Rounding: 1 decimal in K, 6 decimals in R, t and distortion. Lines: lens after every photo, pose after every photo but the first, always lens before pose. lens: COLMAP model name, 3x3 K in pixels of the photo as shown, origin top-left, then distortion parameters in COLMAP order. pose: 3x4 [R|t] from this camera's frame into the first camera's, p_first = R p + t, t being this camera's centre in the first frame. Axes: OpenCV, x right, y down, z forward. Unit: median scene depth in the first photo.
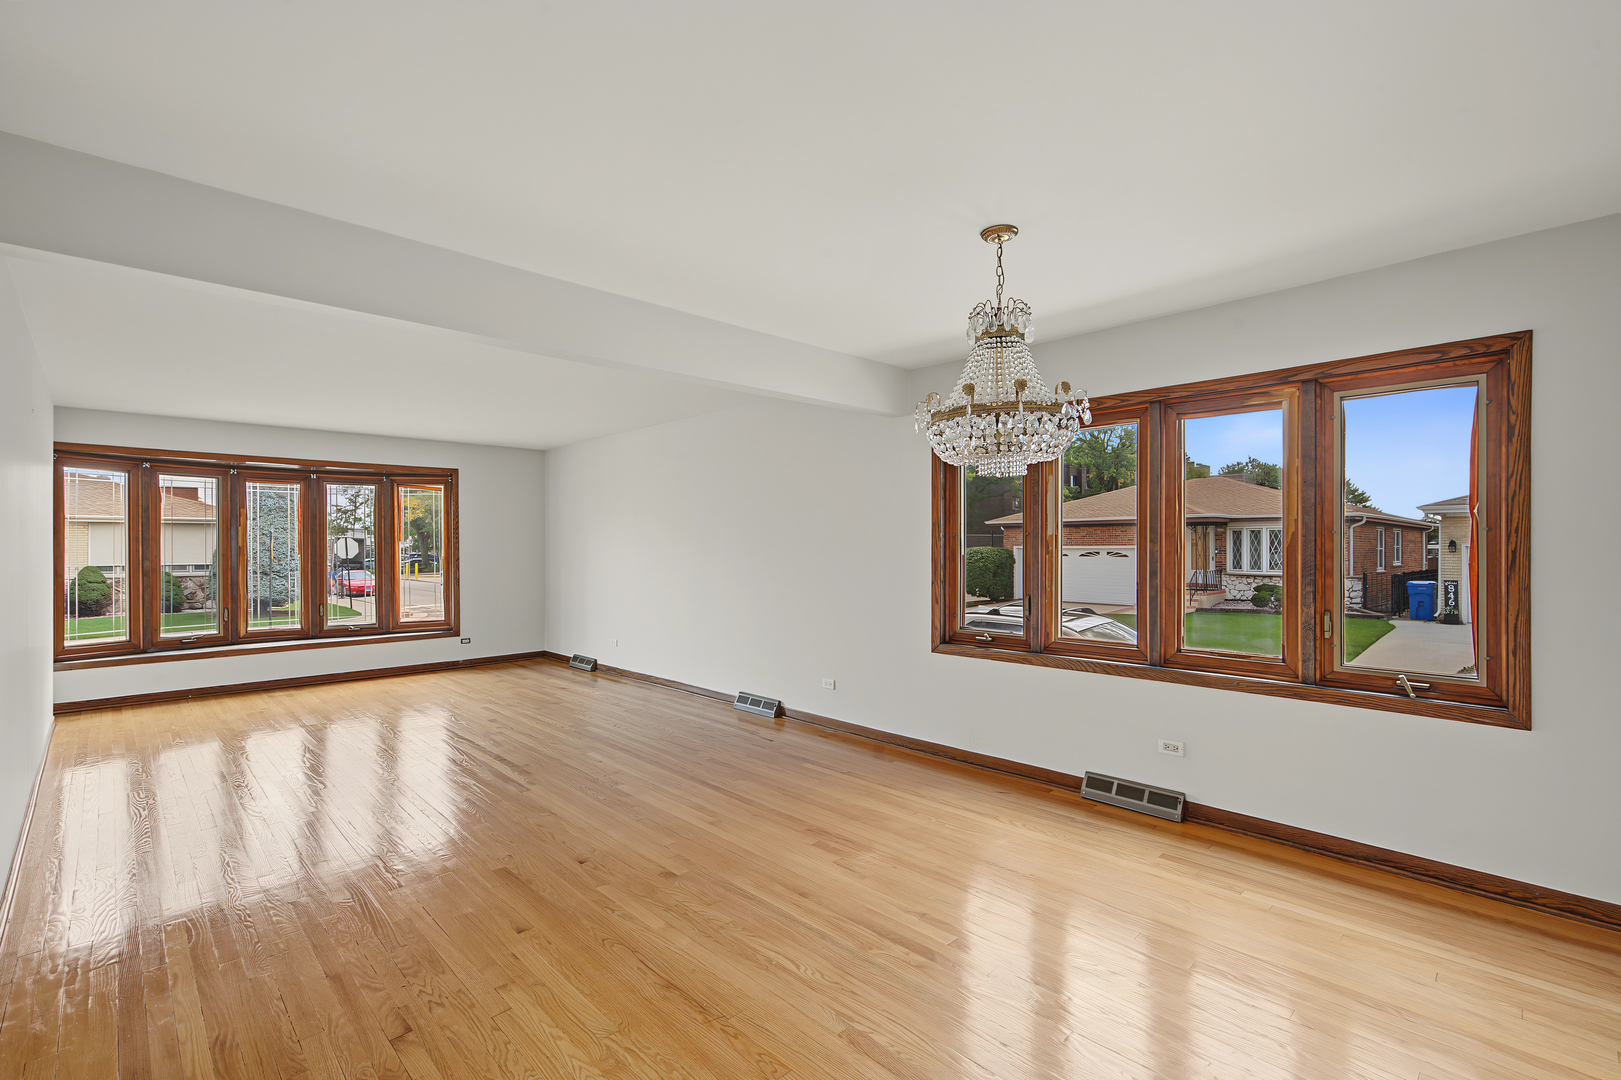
lens RADIAL K [[718.3, 0, 810.7], [0, 718.3, 541.9], [0, 0, 1]] dist [0.002245, 0.000050]
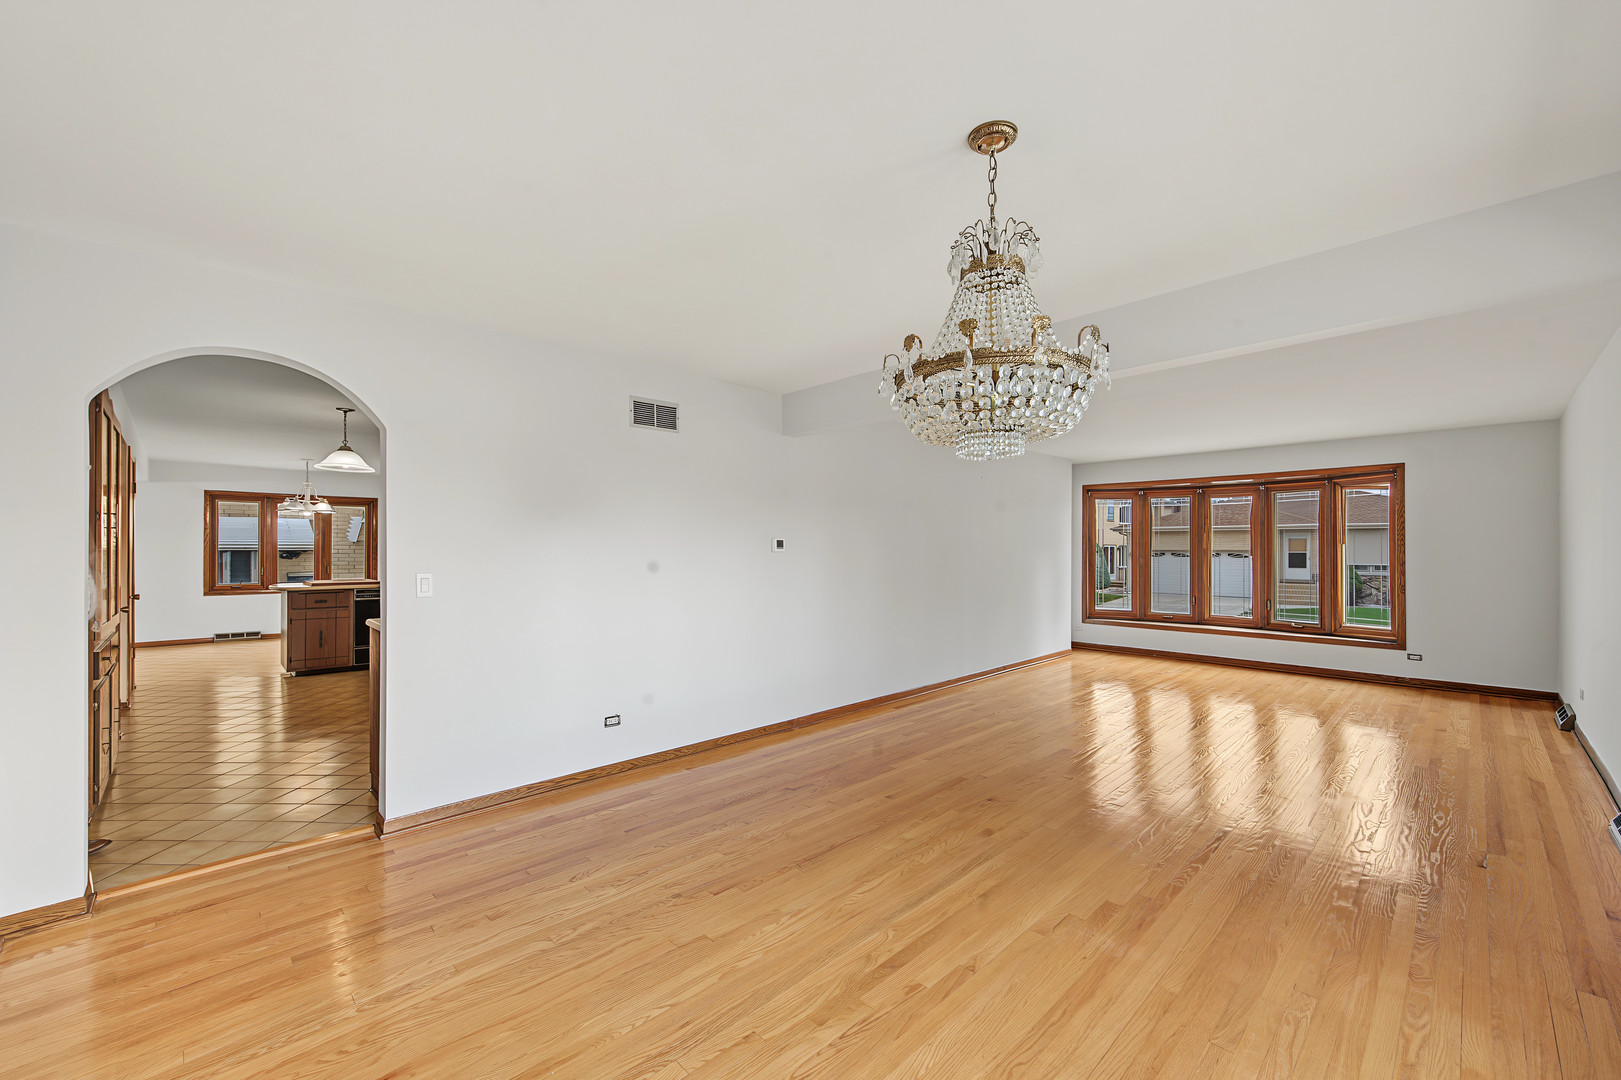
lens RADIAL K [[645.9, 0, 810.7], [0, 645.9, 545.3], [0, 0, 1]] dist [-0.001108, -0.000116]
pose [[-0.007542, -0.002627, -0.999968, 0.364373], [0.002899, 0.999992, -0.002649, 0.001428], [0.999967, -0.002919, -0.007534, 0.312828]]
